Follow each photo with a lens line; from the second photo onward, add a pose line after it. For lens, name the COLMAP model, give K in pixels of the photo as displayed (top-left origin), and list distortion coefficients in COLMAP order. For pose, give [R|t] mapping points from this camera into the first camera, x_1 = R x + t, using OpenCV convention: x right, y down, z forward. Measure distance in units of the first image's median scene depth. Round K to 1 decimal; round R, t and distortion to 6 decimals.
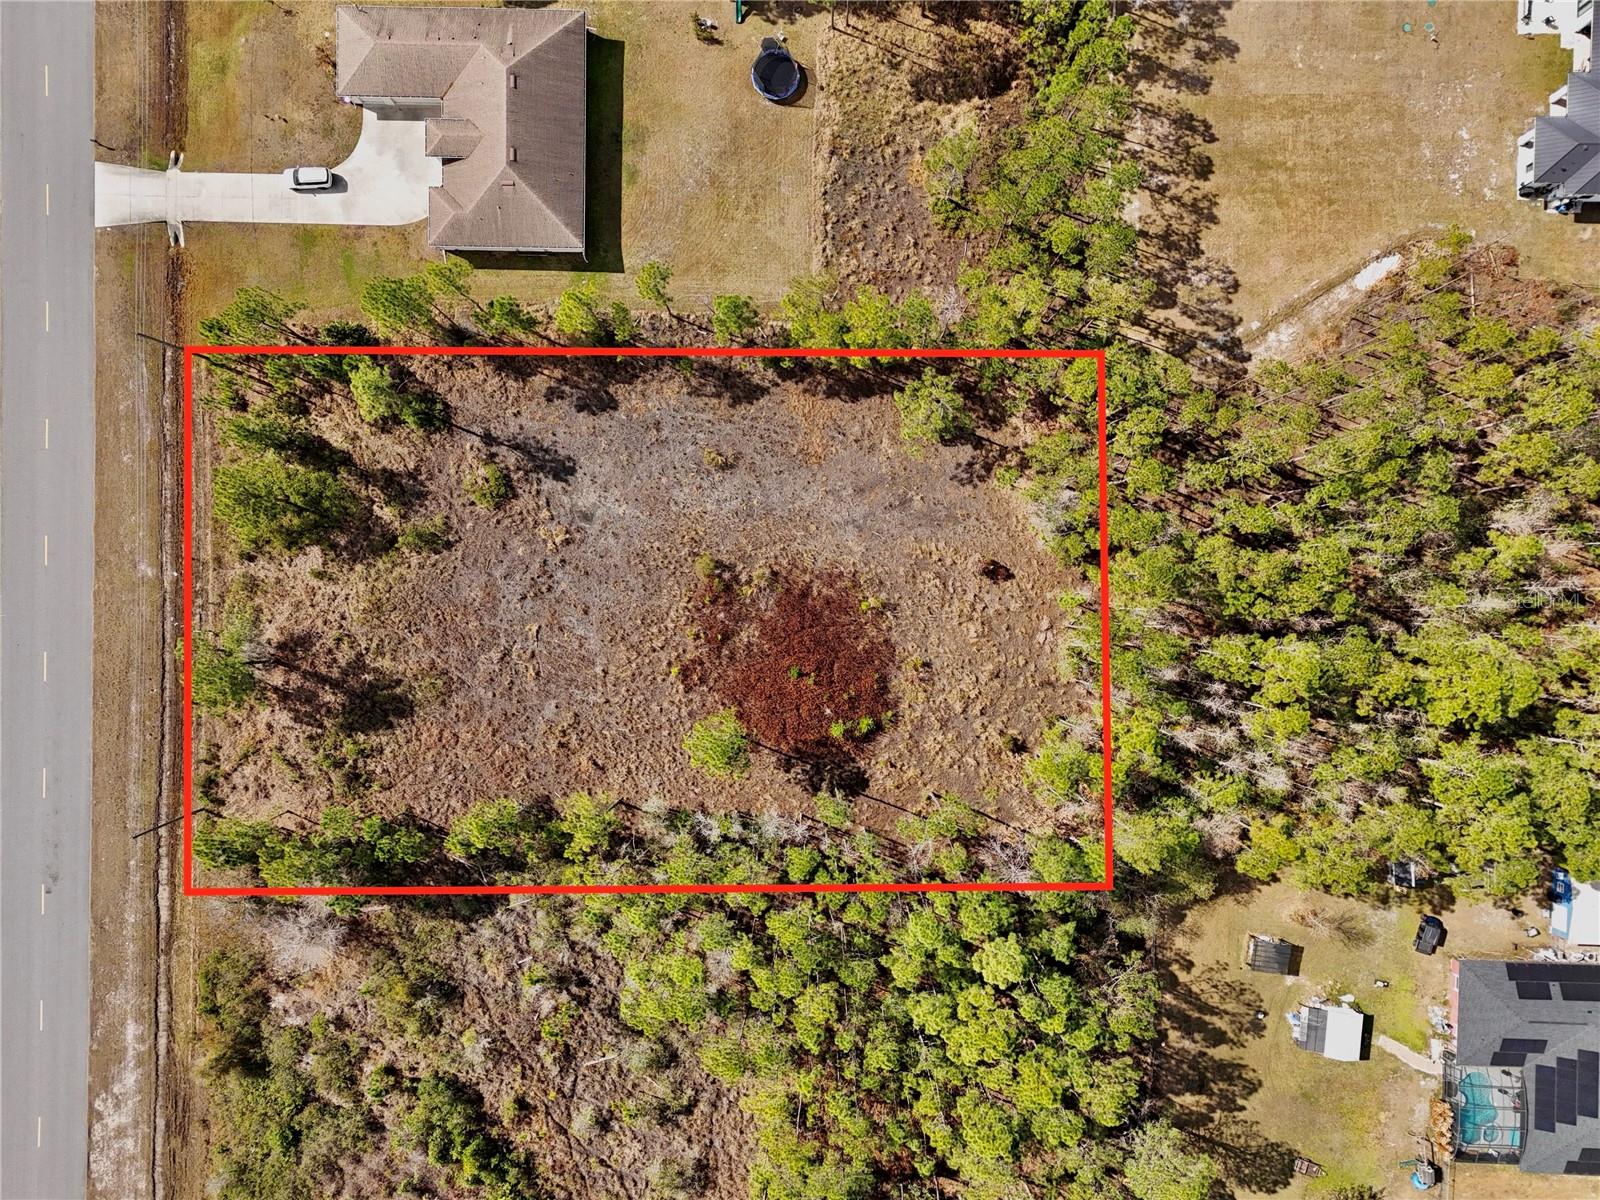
lens RADIAL K [[1177.1, 0, 802.2], [0, 1177.1, 610.8], [0, 0, 1]] dist [0.090958, -0.090464]
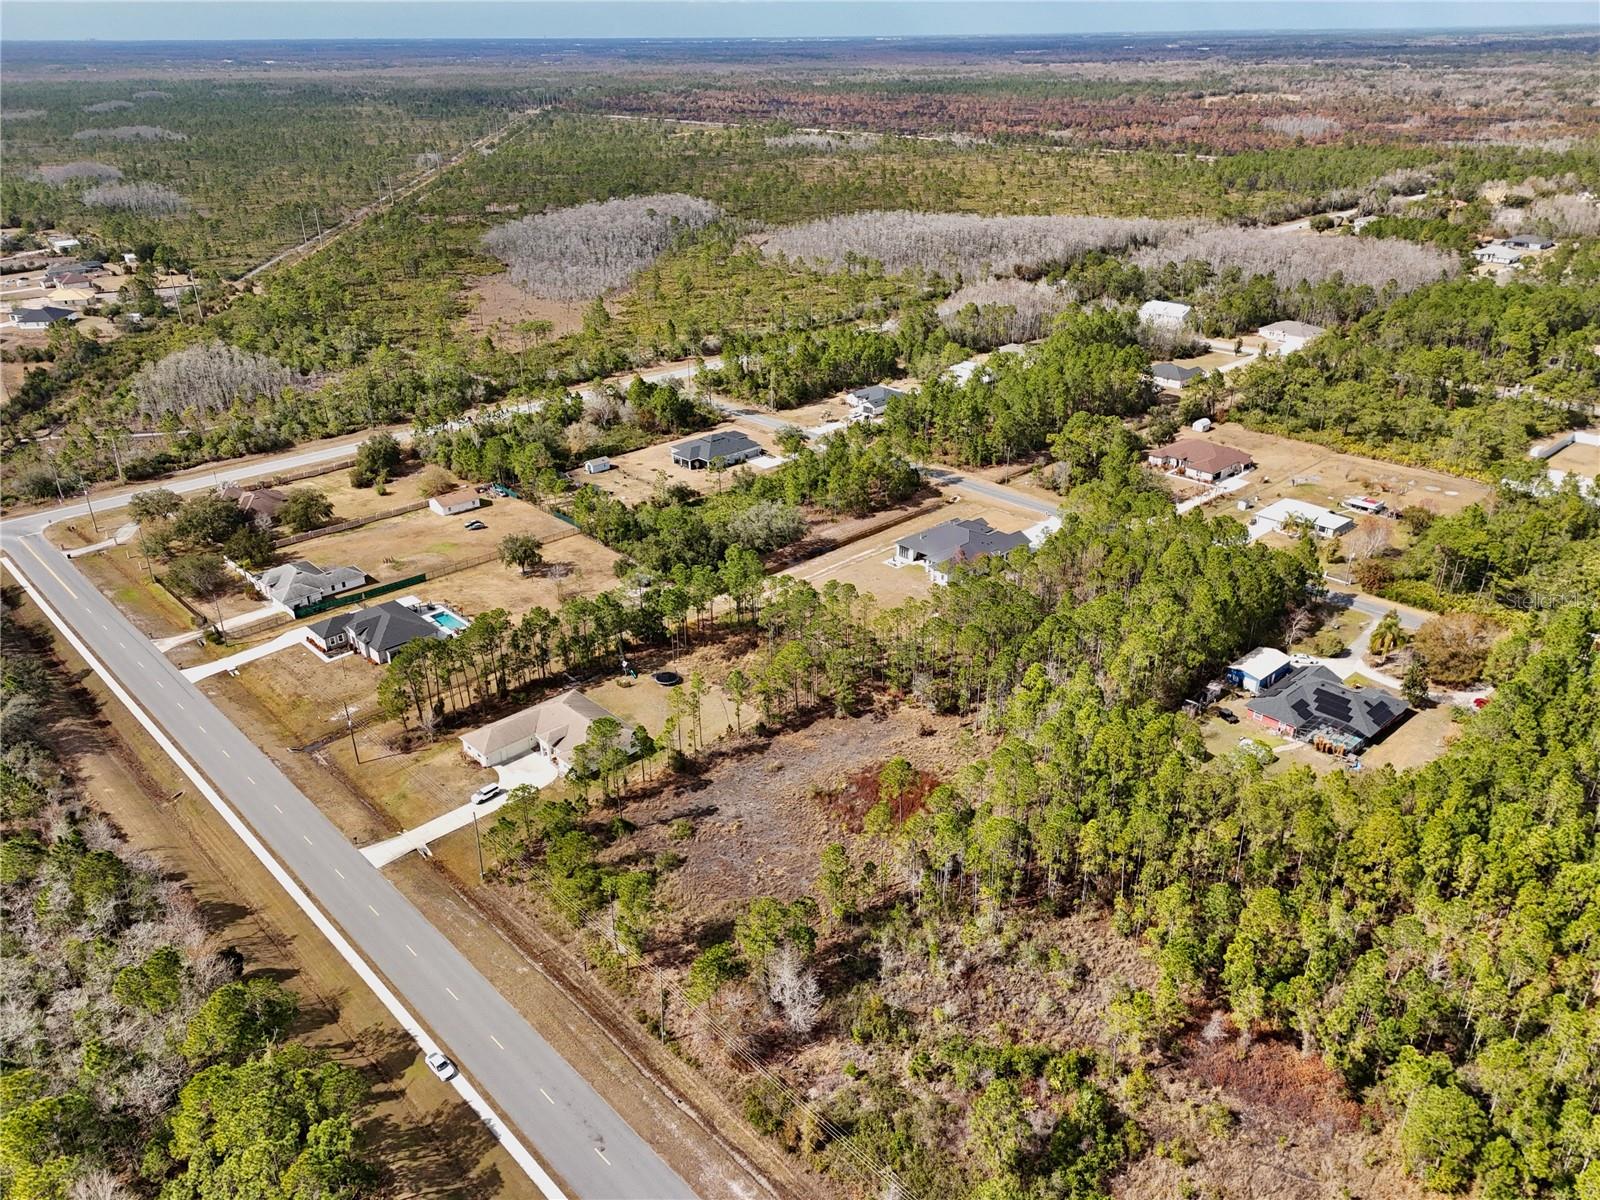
lens RADIAL K [[1177.1, 0, 803.9], [0, 1177.1, 600.4], [0, 0, 1]] dist [0.090958, -0.090464]
pose [[0.720106, -0.299098, 0.626089, -1.046702], [0.693802, 0.298312, -0.655476, 0.957950], [0.009282, 0.906394, 0.422331, 0.049454]]
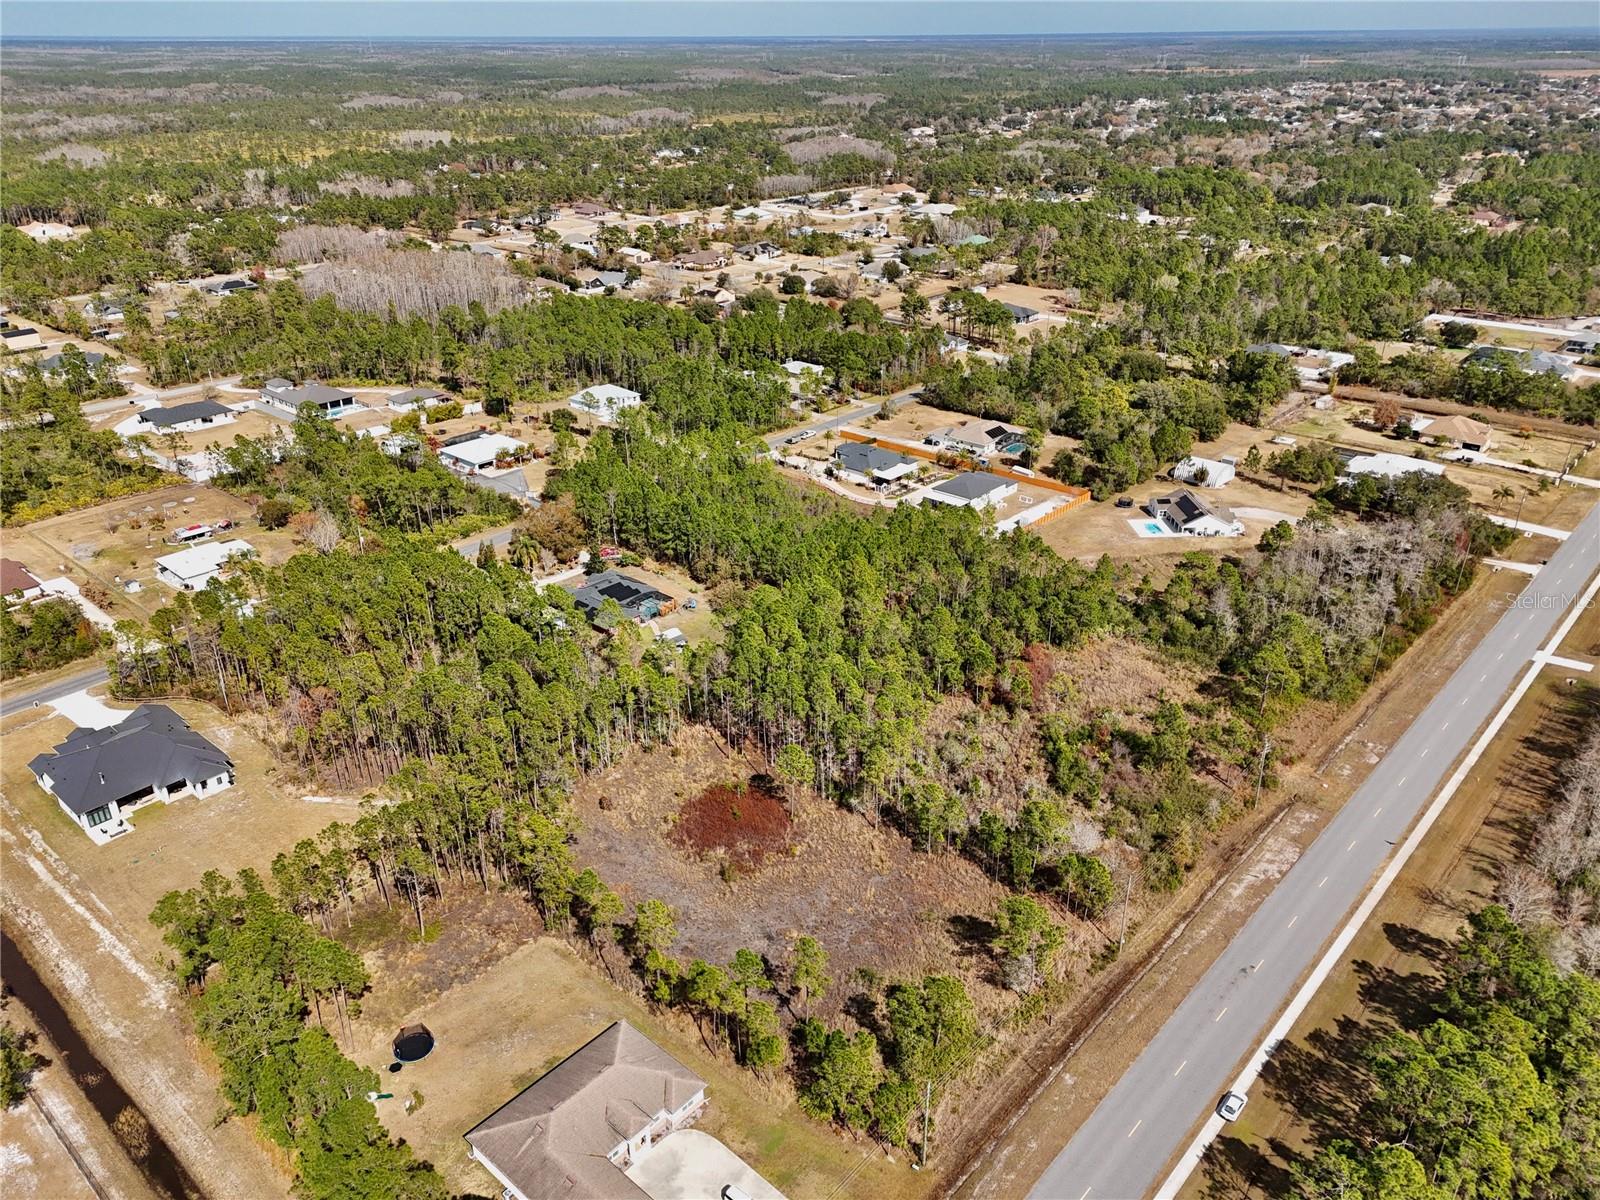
lens RADIAL K [[1177.1, 0, 798.4], [0, 1177.1, 601.3], [0, 0, 1]] dist [0.090958, -0.090464]
pose [[-0.754802, -0.273599, 0.596168, -0.930166], [0.655766, -0.336414, 0.675868, -0.864532], [0.015642, 0.901093, 0.433343, 0.047000]]
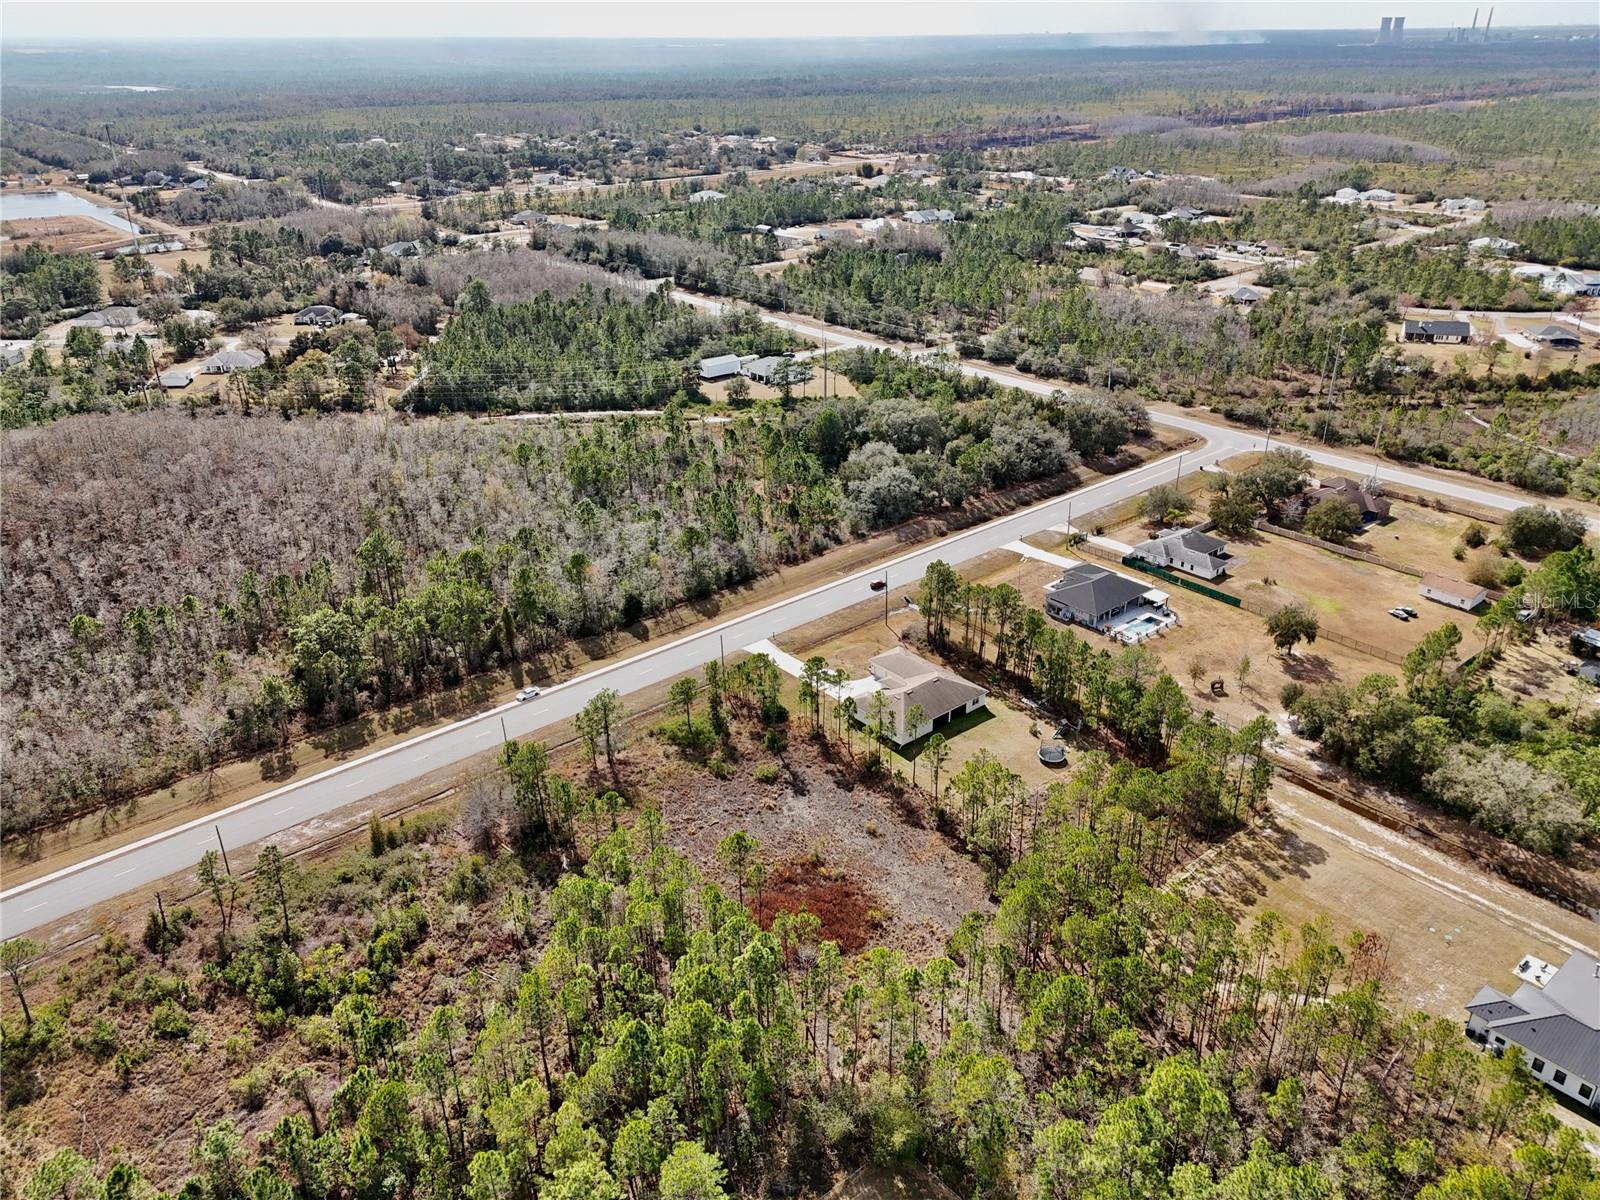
lens RADIAL K [[1177.1, 0, 806.8], [0, 1177.1, 596.1], [0, 0, 1]] dist [0.090958, -0.090464]
pose [[0.660208, 0.325665, -0.676807, 0.834180], [-0.751075, 0.282152, -0.596889, 0.786892], [-0.003423, 0.902404, 0.430878, 0.040771]]
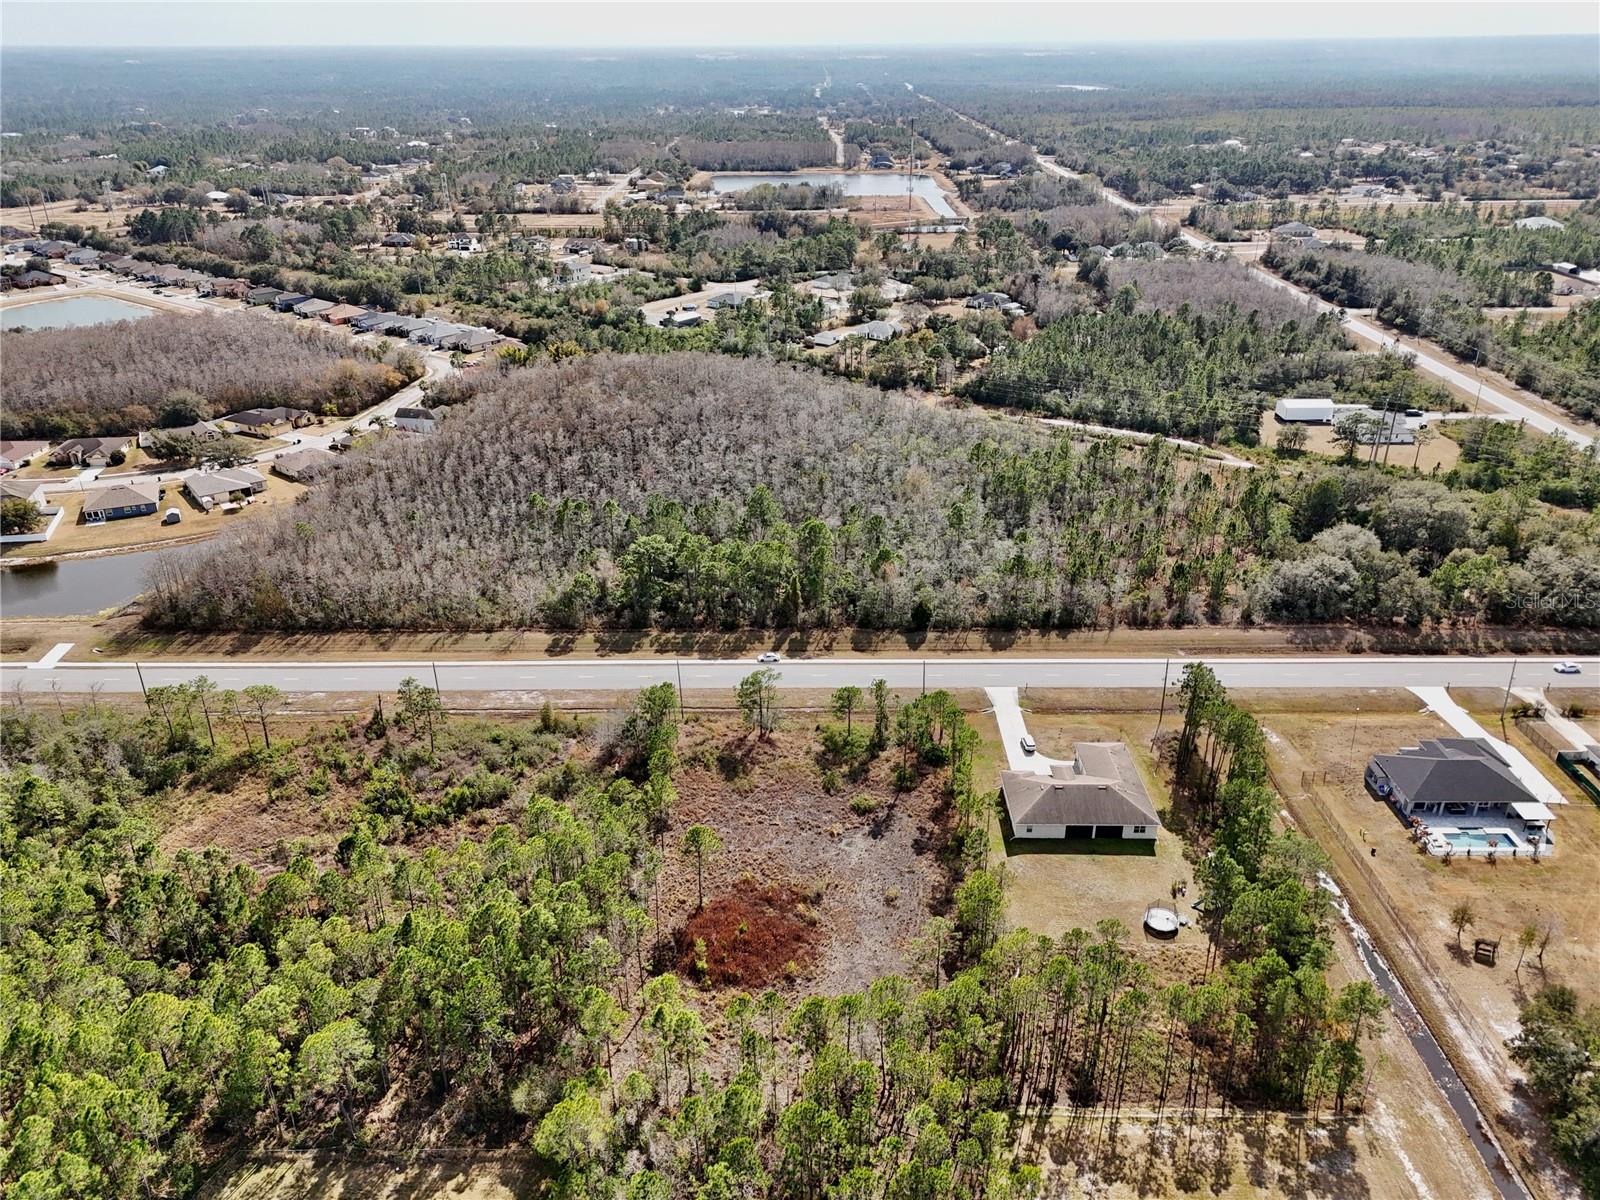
lens RADIAL K [[1177.1, 0, 805.7], [0, 1177.1, 601.0], [0, 0, 1]] dist [0.090958, -0.090464]
pose [[0.007068, 0.434345, -0.900719, 1.084740], [-0.999975, 0.003434, -0.006191, -0.015369], [0.000405, 0.900740, 0.434359, 0.035534]]
